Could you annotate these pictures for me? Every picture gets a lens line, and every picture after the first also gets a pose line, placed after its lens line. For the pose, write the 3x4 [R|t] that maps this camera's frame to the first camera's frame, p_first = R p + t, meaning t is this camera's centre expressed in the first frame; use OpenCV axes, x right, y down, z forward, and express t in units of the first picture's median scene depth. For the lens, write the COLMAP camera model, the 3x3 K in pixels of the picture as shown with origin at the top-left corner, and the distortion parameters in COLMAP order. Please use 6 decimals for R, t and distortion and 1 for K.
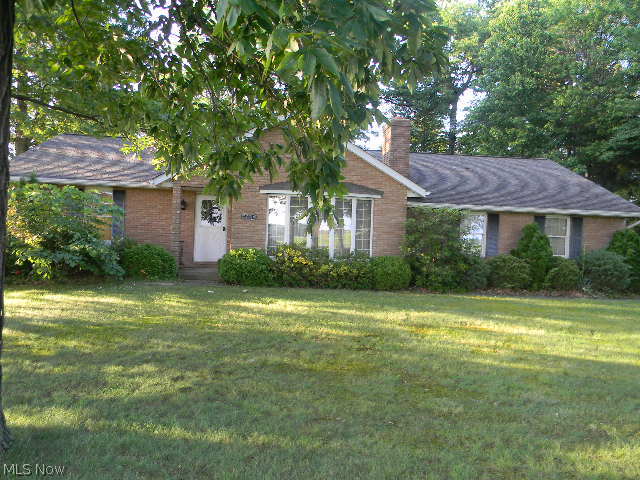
lens RADIAL K [[513.3, 0, 320.5], [0, 513.3, 237.8], [0, 0, 1]] dist [0.043701, 0.005909]
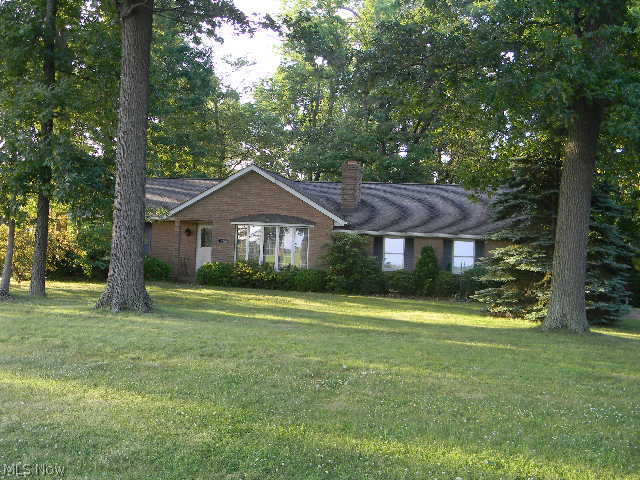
lens RADIAL K [[764.2, 0, 321.0], [0, 764.2, 242.6], [0, 0, 1]] dist [0.138007, 0.000000]
pose [[0.952605, 0.000585, -0.304211, 0.757621], [-0.013209, 0.999135, -0.039442, 0.044794], [0.303924, 0.041591, 0.951788, -0.935305]]
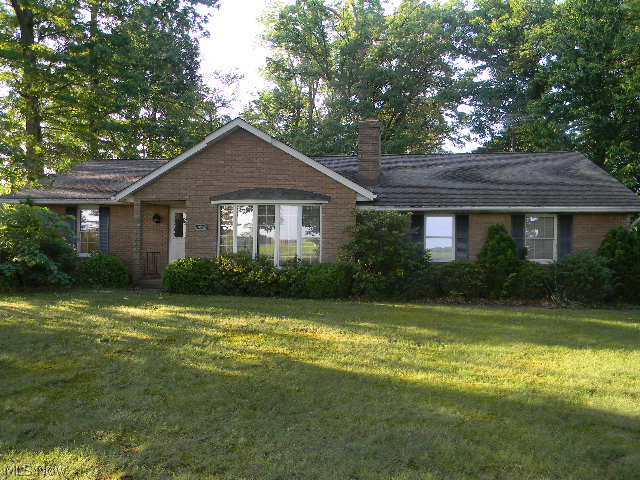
lens RADIAL K [[513.3, 0, 317.4], [0, 513.3, 236.5], [0, 0, 1]] dist [0.043701, 0.005909]
pose [[0.964796, -0.029958, -0.261287, 0.350899], [0.022017, 0.999204, -0.033265, 0.016994], [0.262075, 0.026342, 0.964688, 0.059795]]
